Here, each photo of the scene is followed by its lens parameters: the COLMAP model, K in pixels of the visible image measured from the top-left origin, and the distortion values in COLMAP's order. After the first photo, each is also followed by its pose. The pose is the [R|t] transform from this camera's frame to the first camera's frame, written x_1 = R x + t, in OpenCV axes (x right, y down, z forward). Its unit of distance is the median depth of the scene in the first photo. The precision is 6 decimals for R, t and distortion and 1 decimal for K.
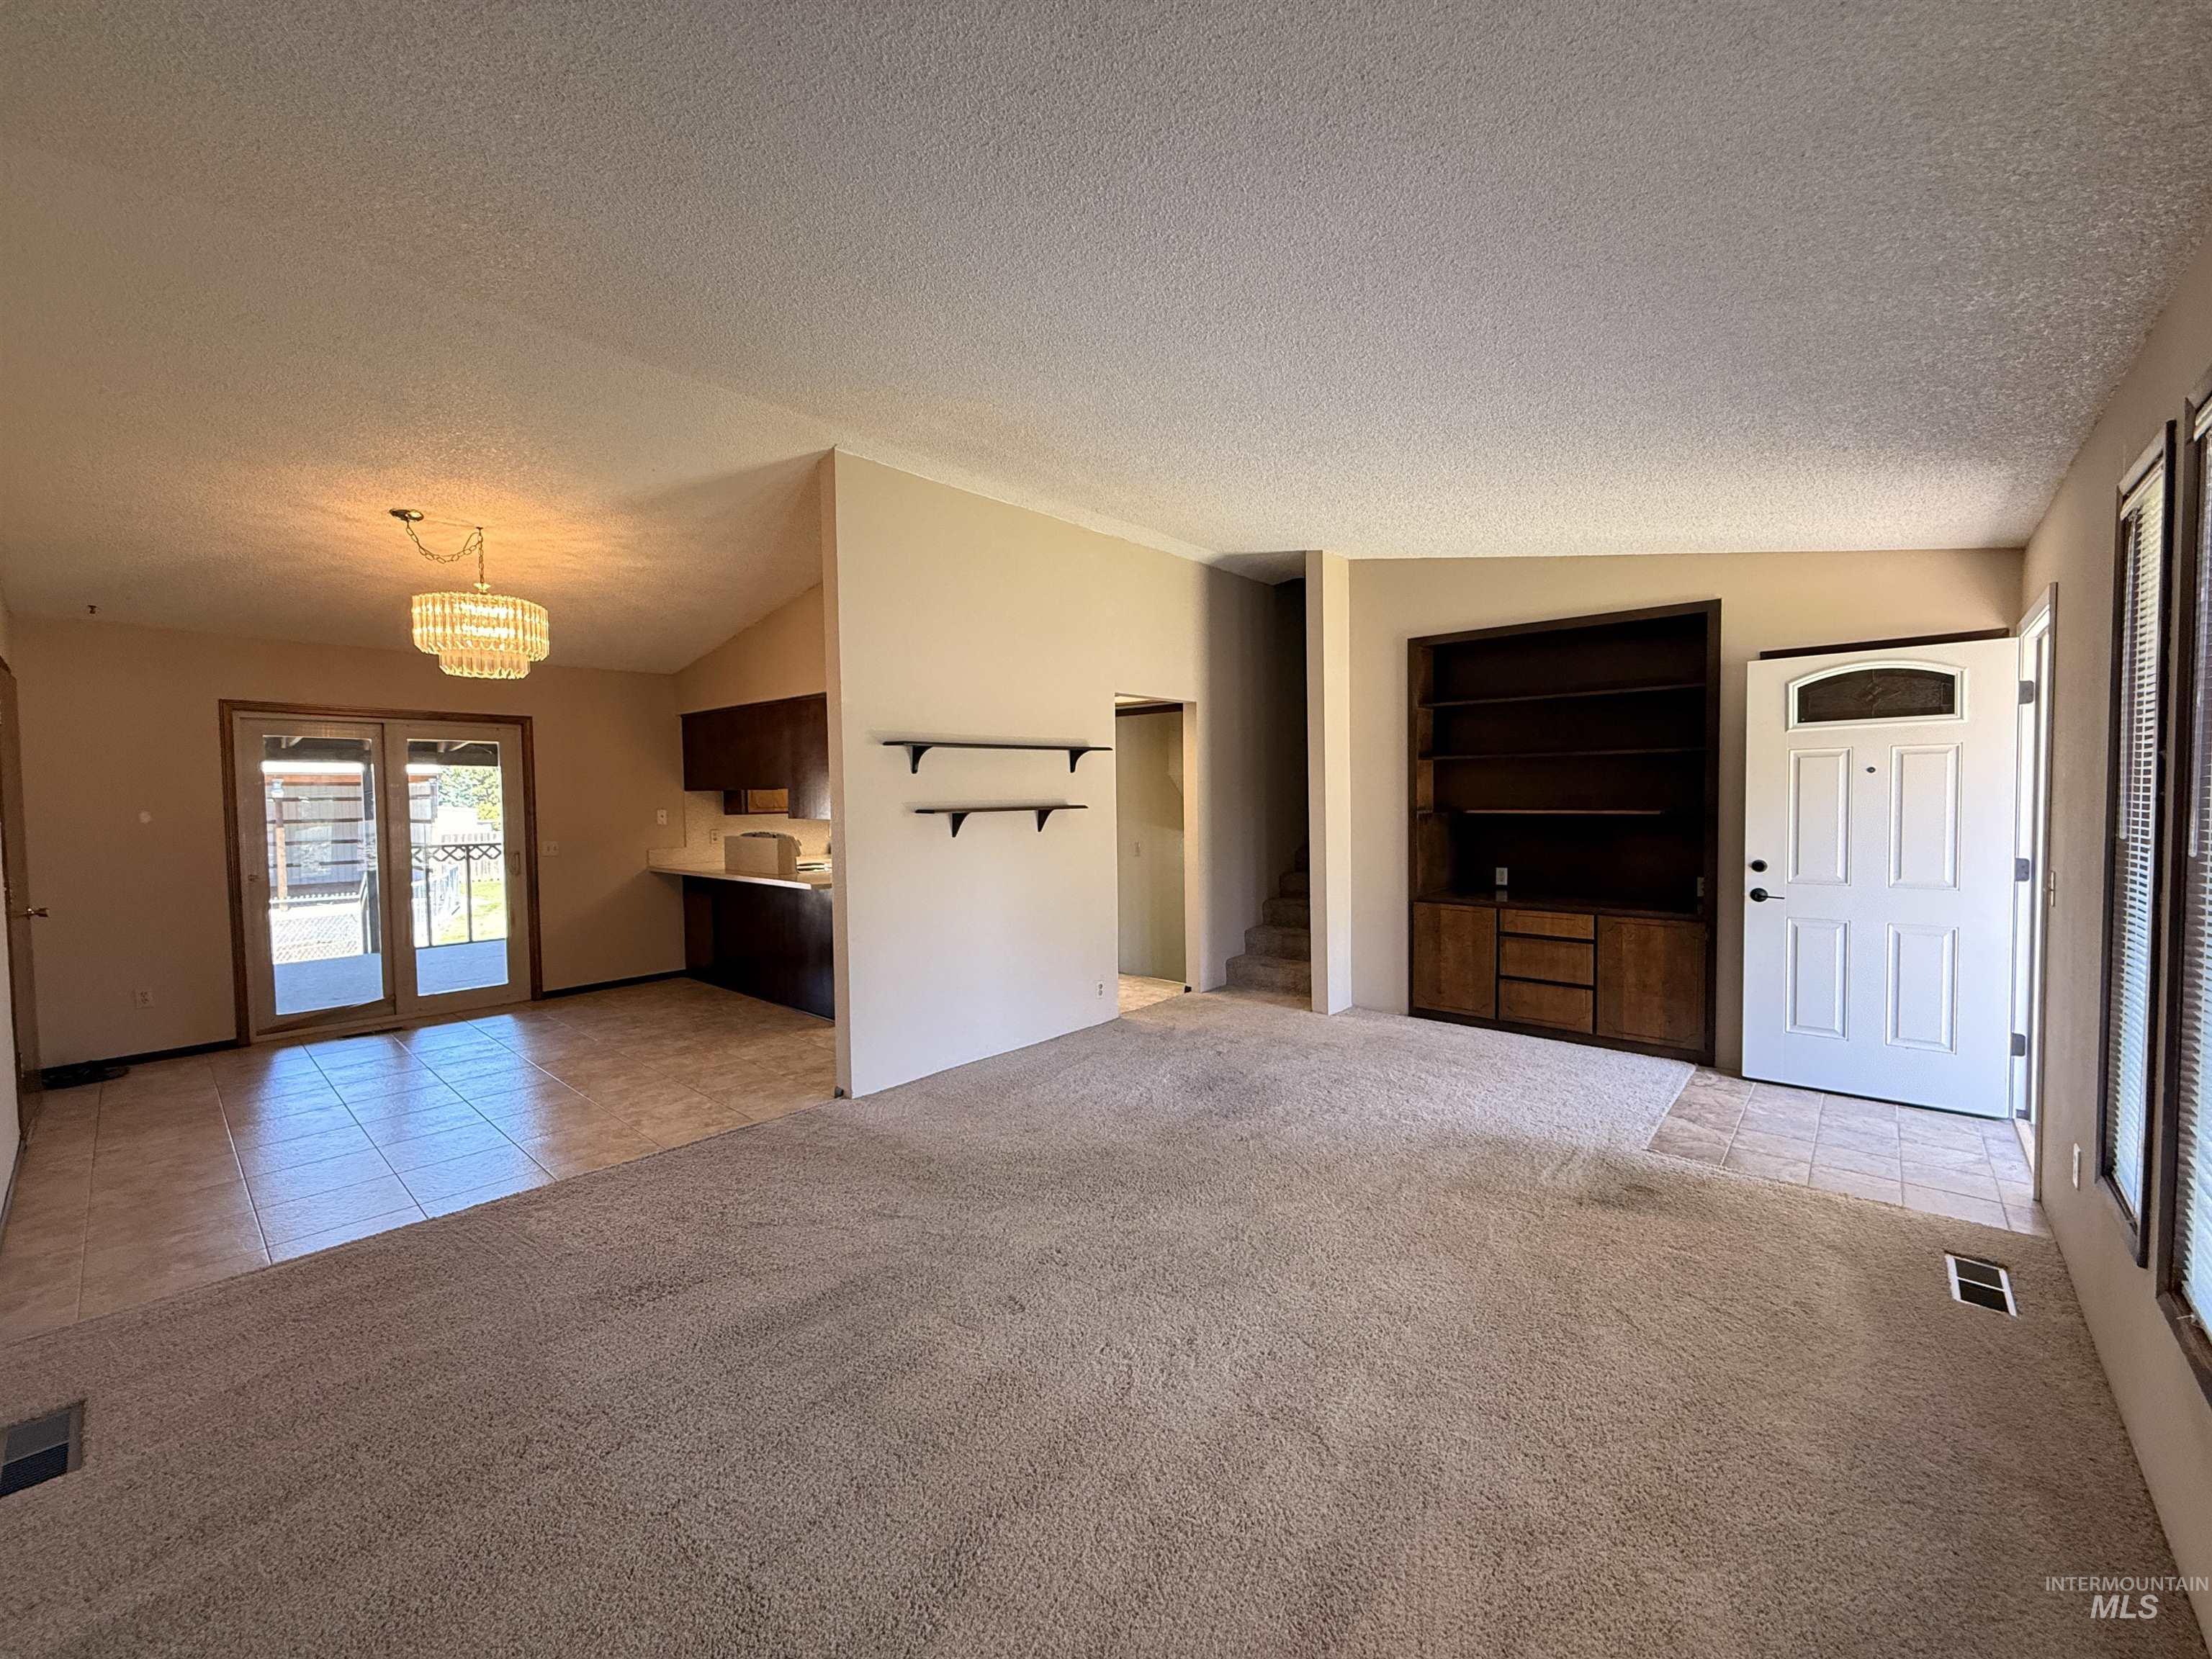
lens RADIAL K [[886.8, 0, 1105.5], [0, 886.8, 824.5], [0, 0, 1]] dist [-0.000348, -0.000042]
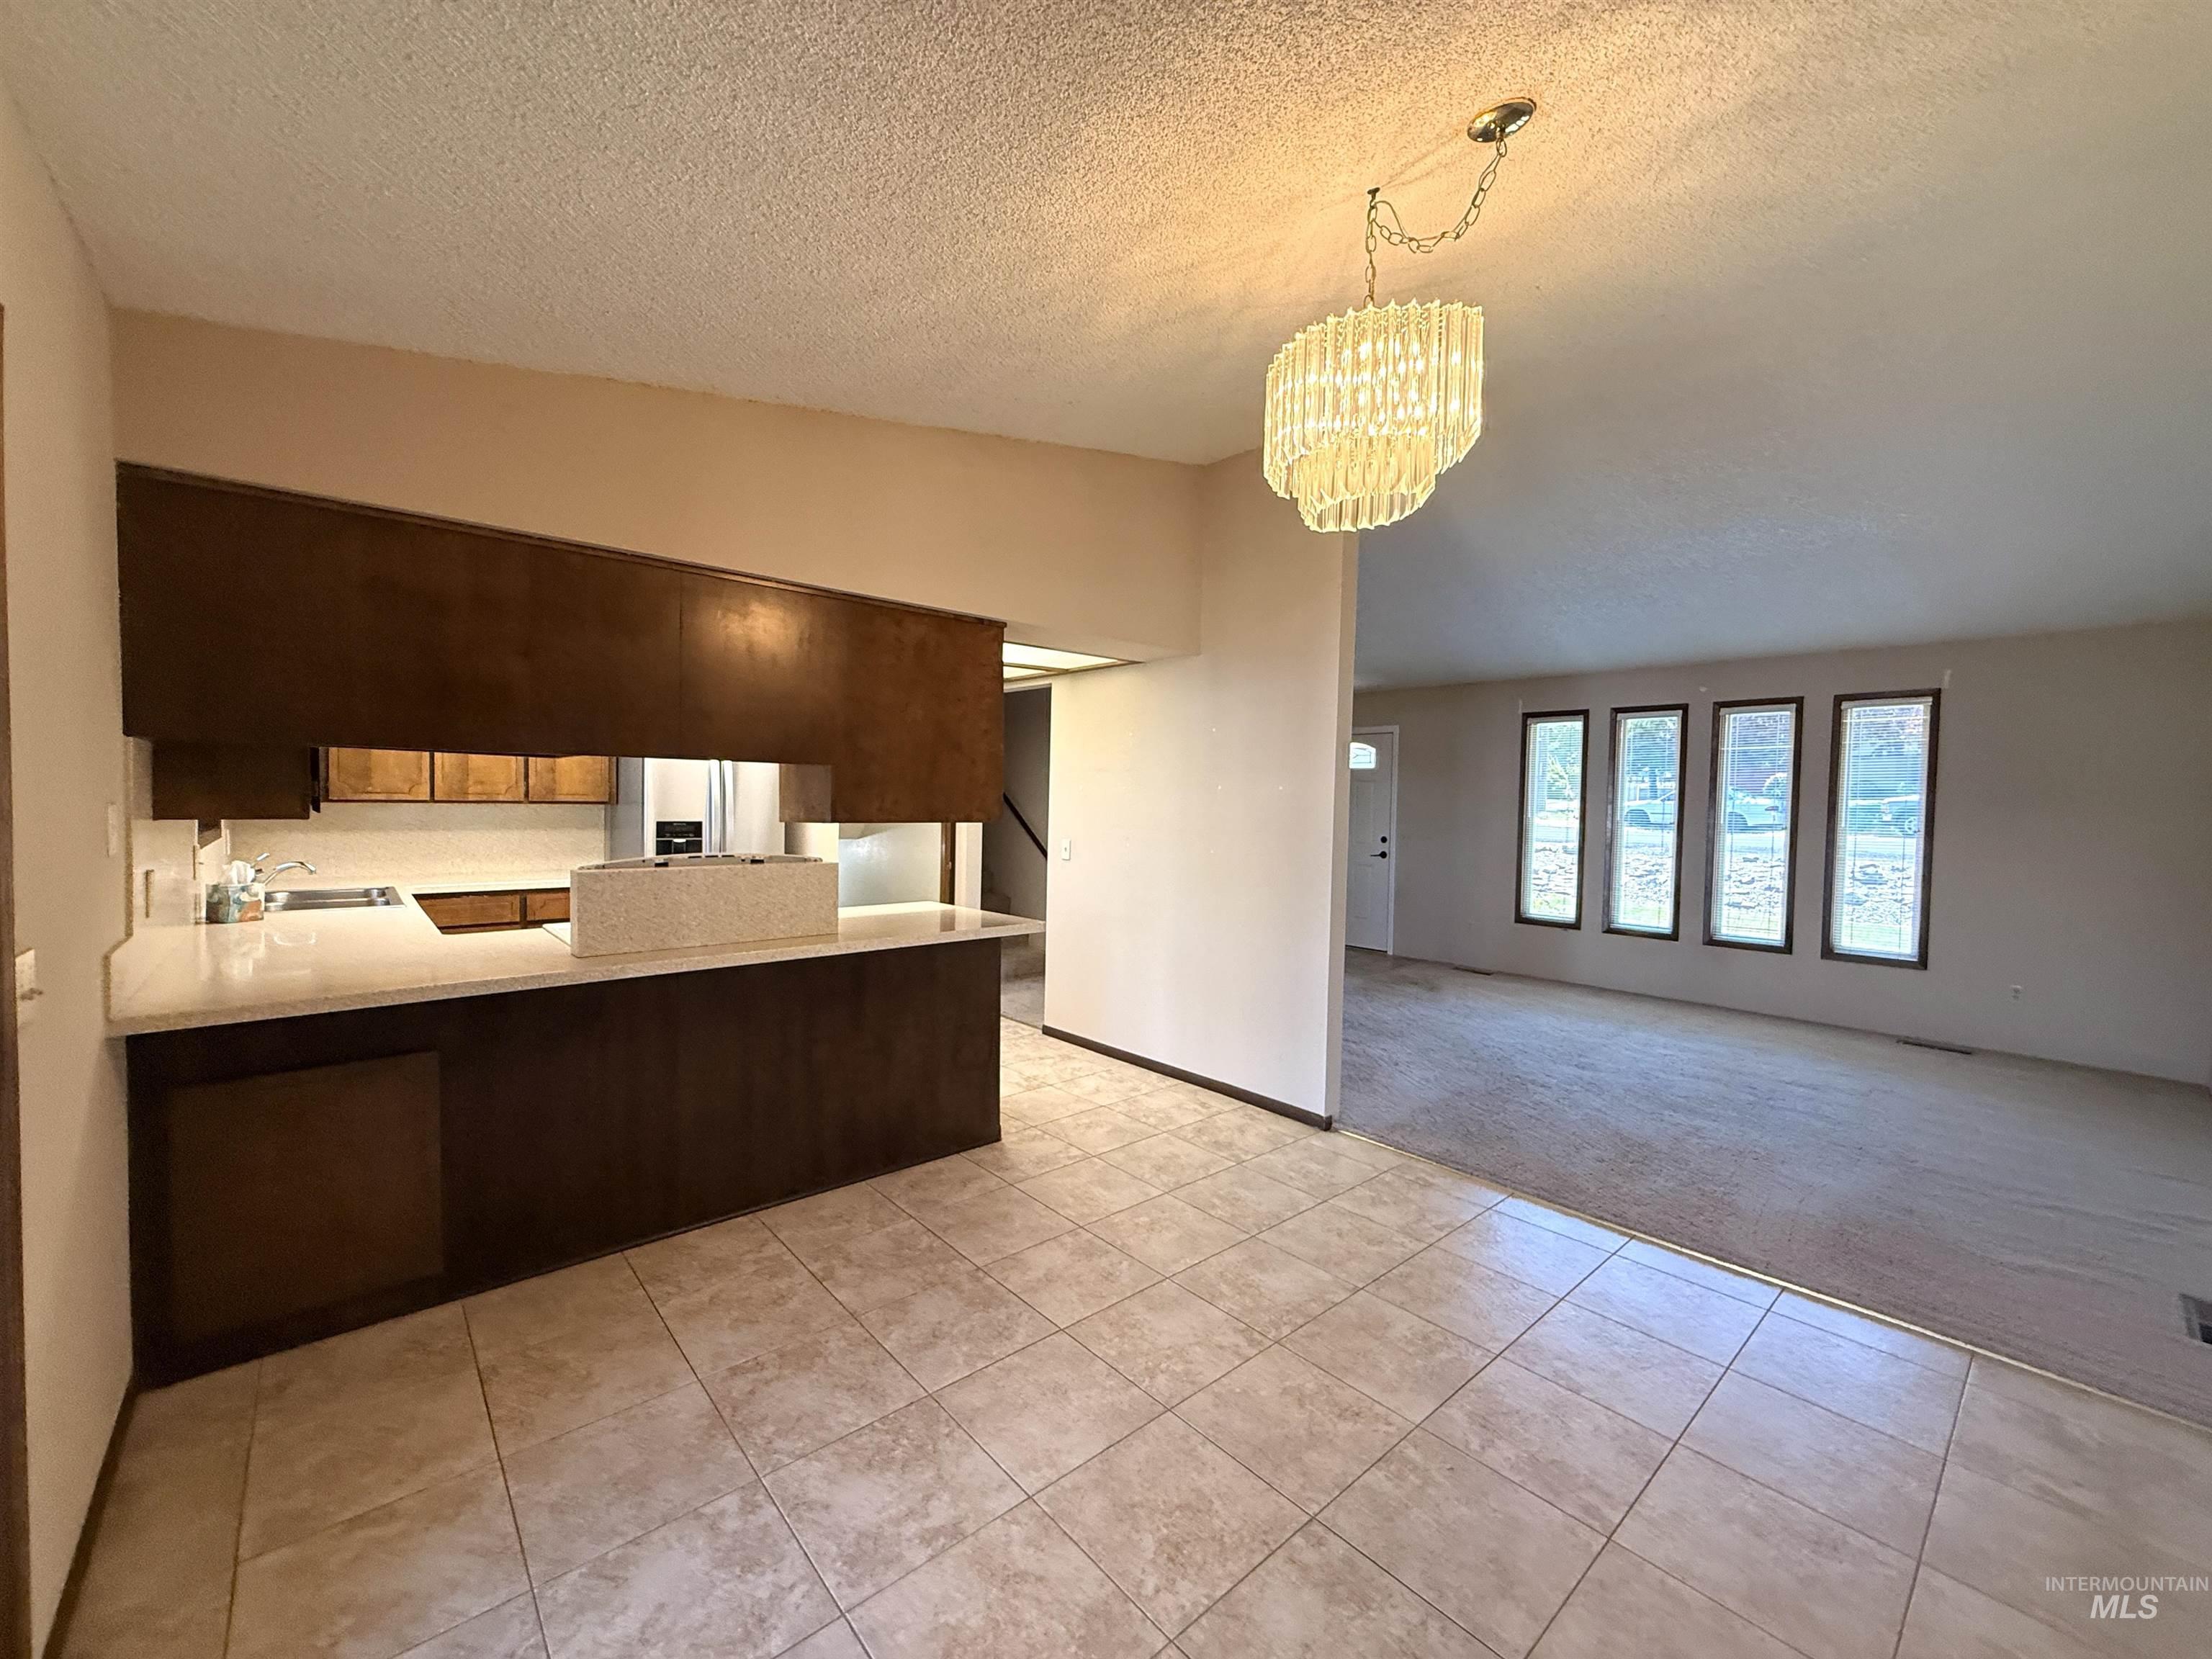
lens RADIAL K [[886.8, 0, 1106.1], [0, 886.8, 827.8], [0, 0, 1]] dist [-0.000348, -0.000042]
pose [[0.119259, -0.027917, 0.992471, -1.205906], [0.018319, 0.999496, 0.025913, -0.021274], [-0.992694, 0.015090, 0.119710, 1.108239]]
